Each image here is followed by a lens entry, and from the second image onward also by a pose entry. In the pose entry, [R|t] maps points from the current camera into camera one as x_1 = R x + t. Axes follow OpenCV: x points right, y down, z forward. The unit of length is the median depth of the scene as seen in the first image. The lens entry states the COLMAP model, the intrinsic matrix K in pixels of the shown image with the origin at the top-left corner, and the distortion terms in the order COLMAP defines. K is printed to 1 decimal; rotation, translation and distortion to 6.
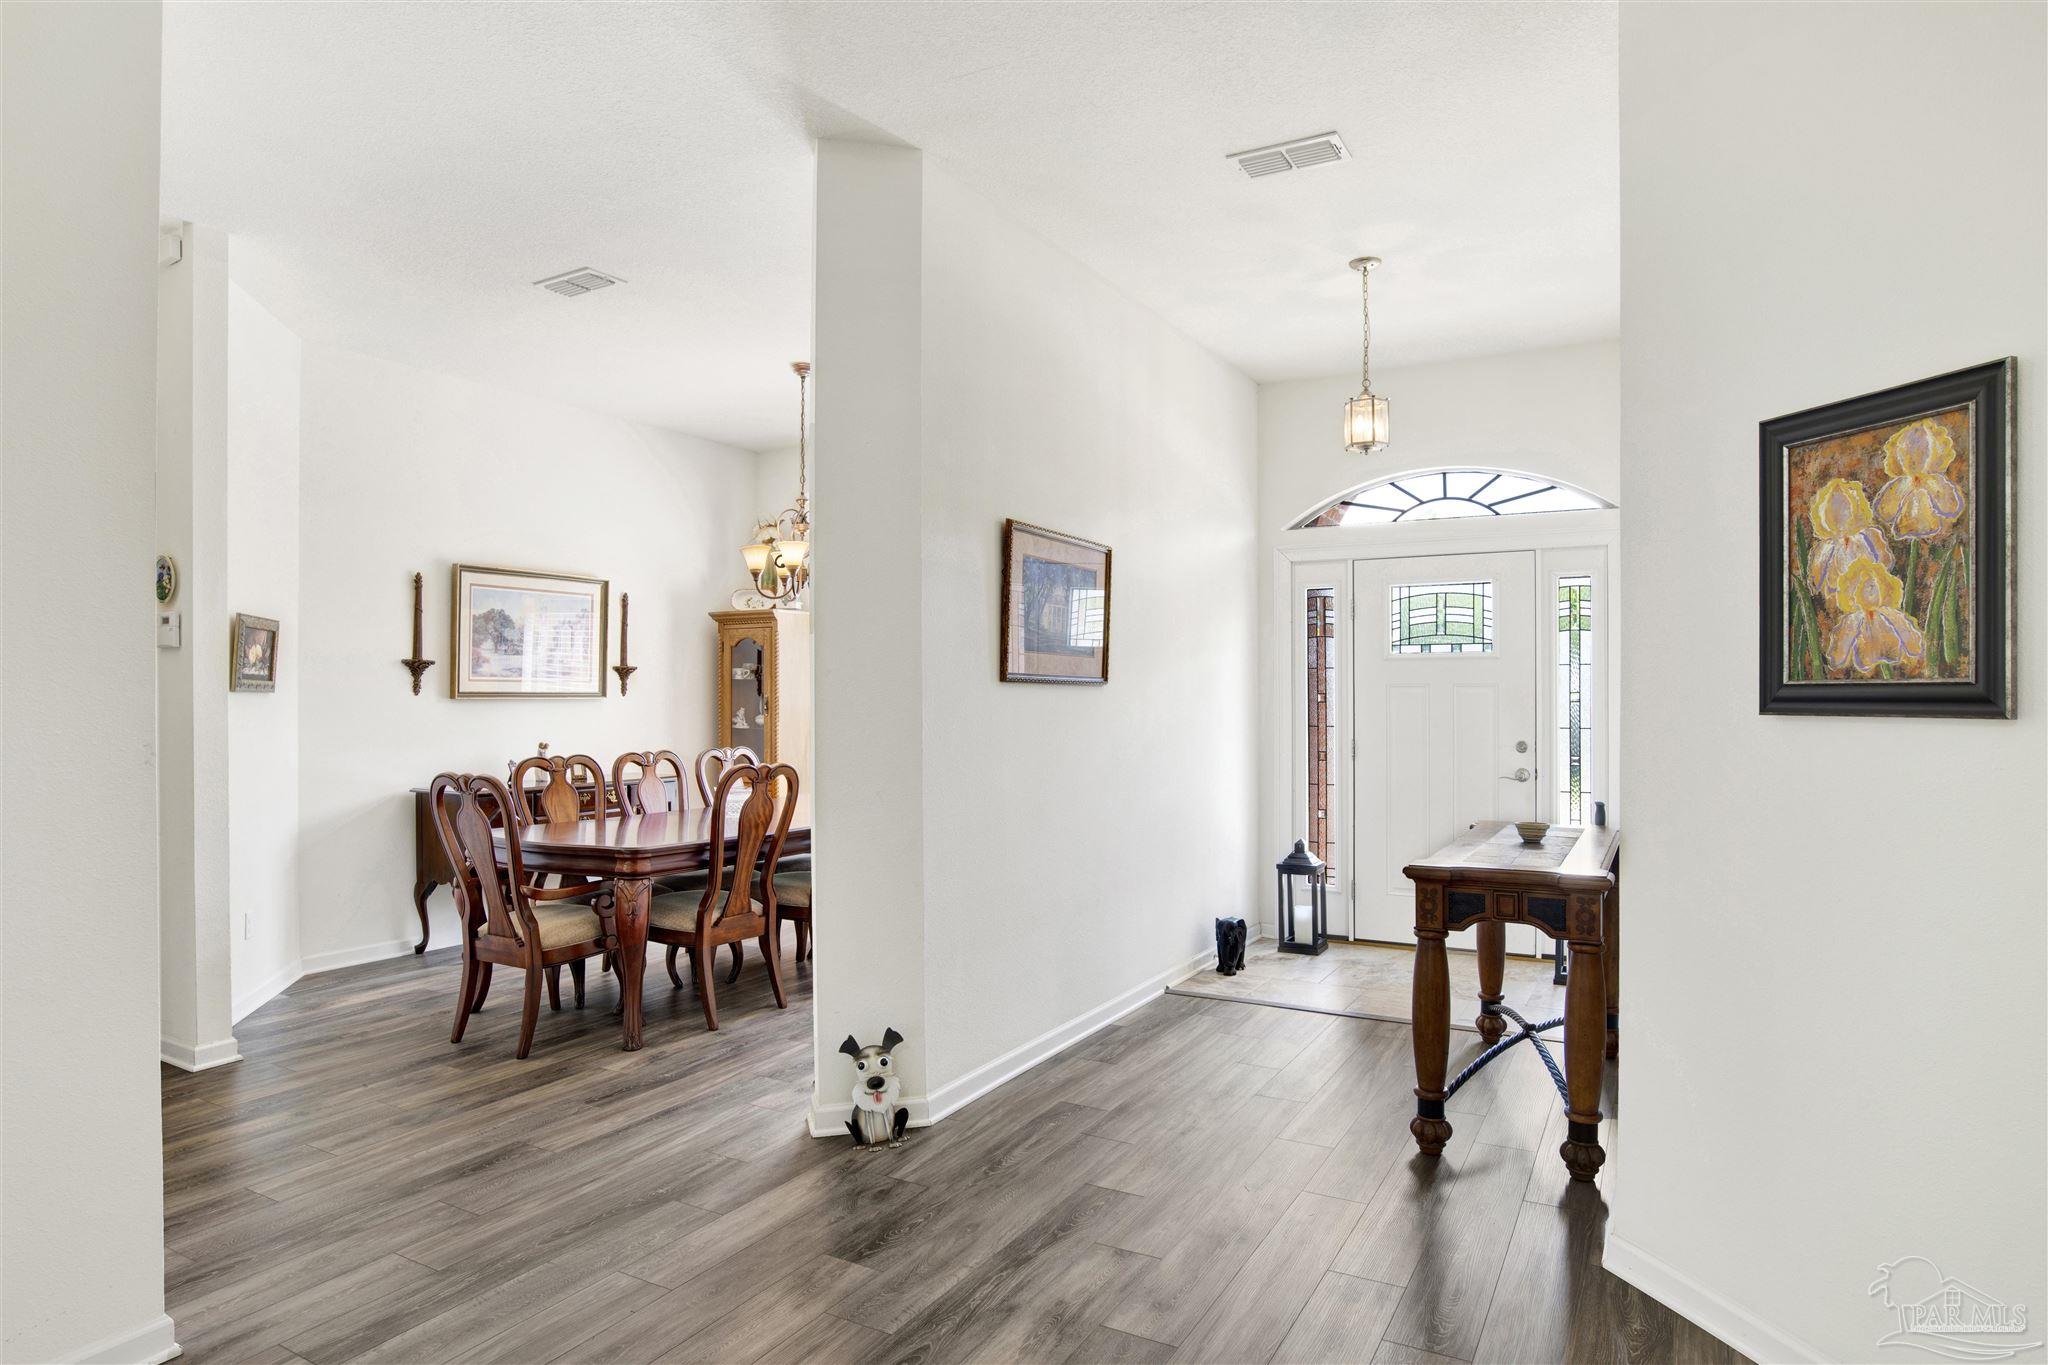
lens RADIAL K [[1164.0, 0, 1021.9], [0, 1164.0, 681.2], [0, 0, 1]] dist [-0.005433, -0.000217]
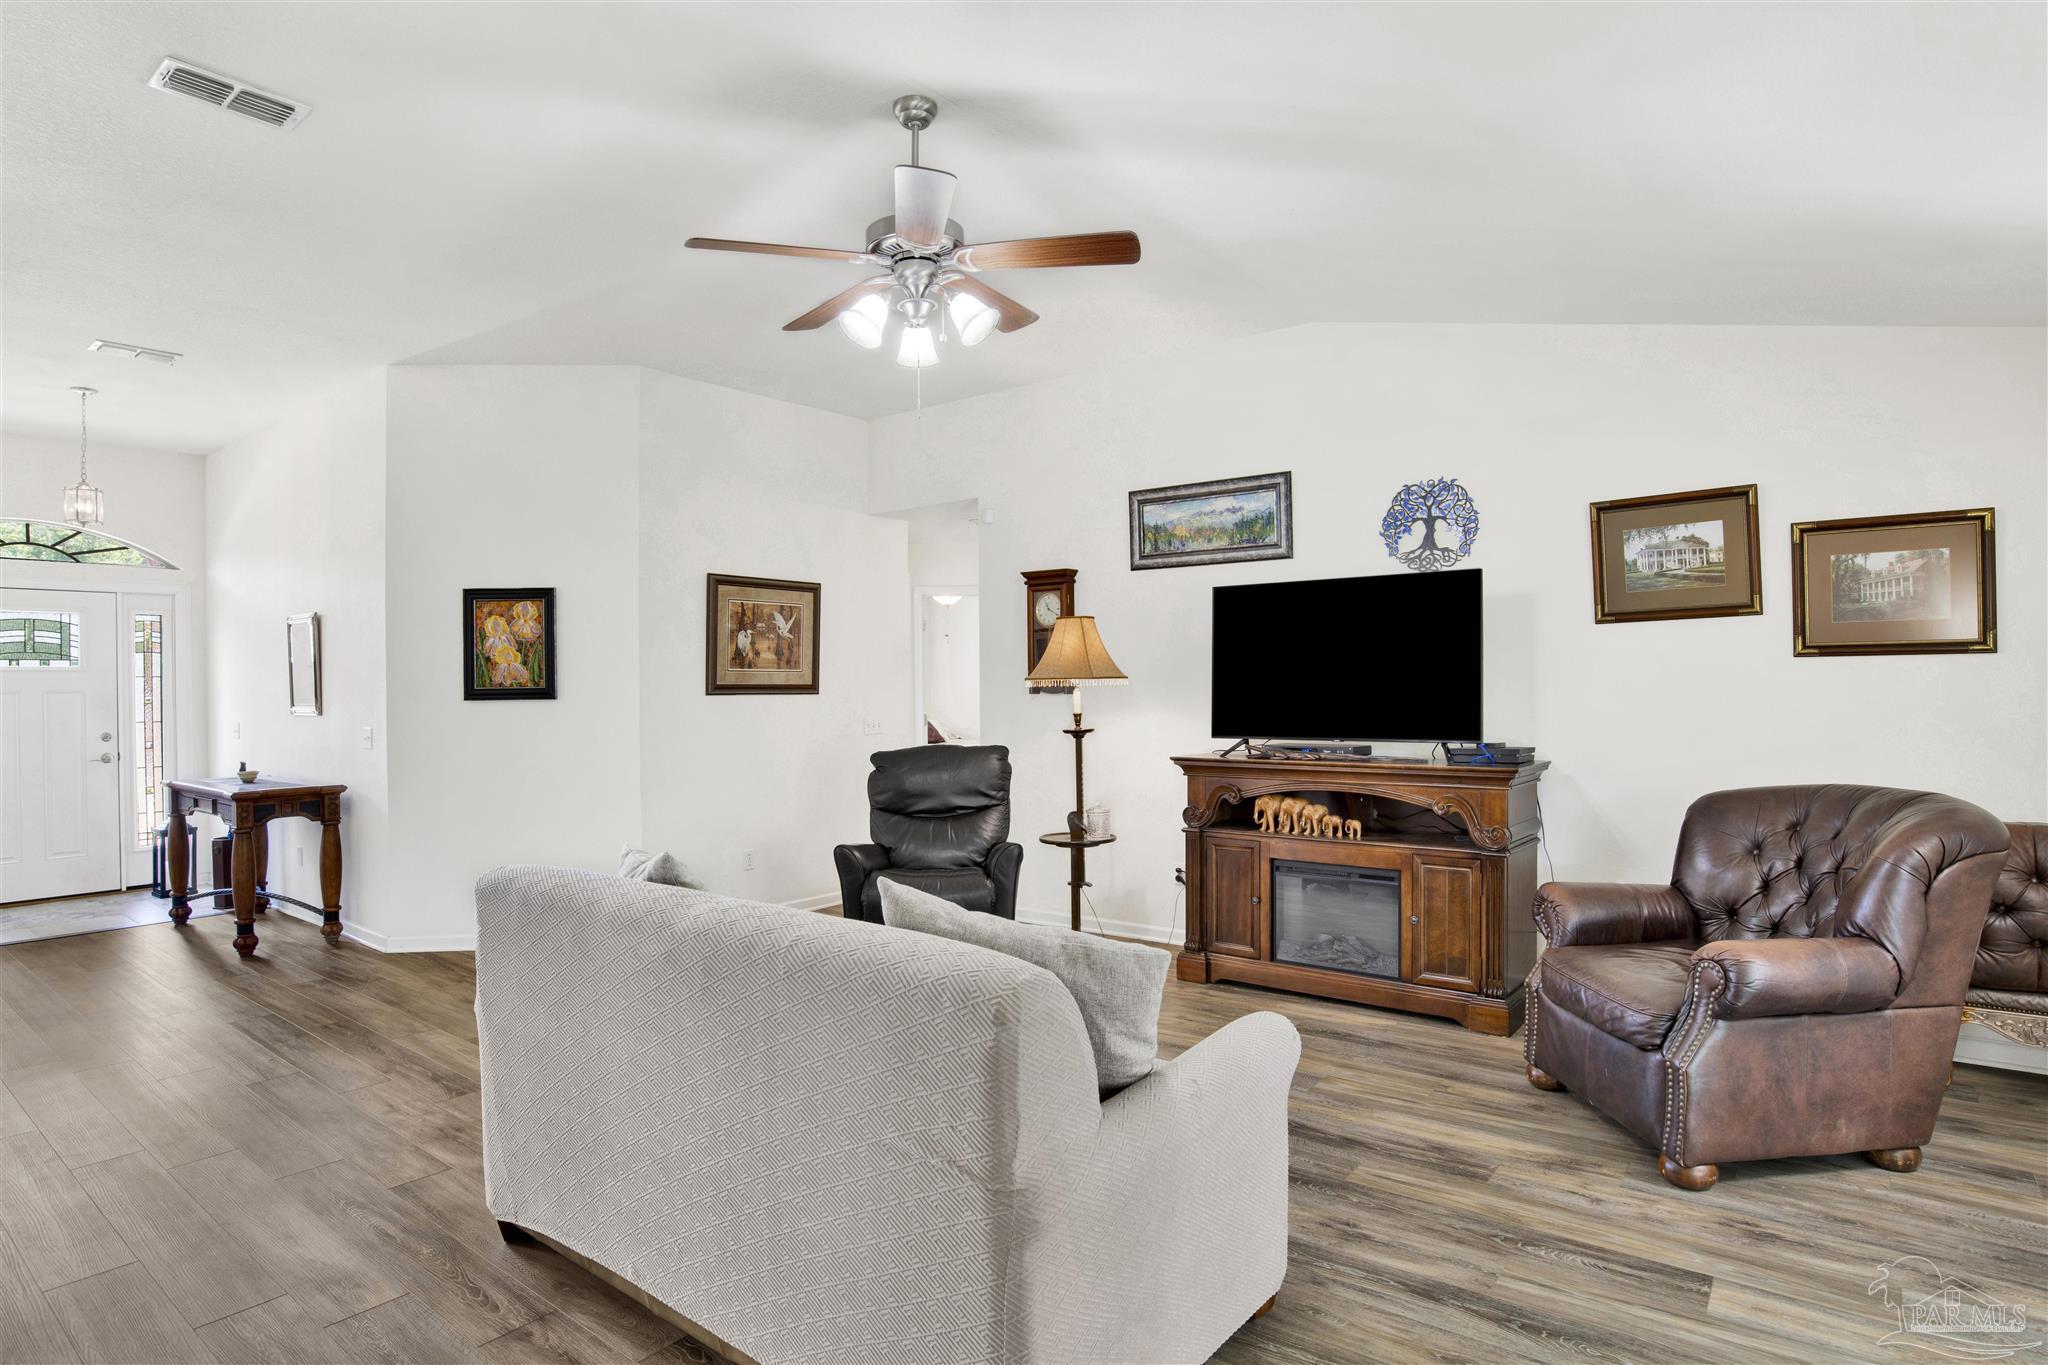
lens RADIAL K [[1101.2, 0, 1024.9], [0, 1101.2, 684.1], [0, 0, 1]] dist [-0.007210, -0.000446]
pose [[0.167174, 0.003205, 0.985922, -1.709587], [0.002128, 0.999991, -0.003612, 0.003480], [-0.985925, 0.002702, 0.167166, -0.708186]]
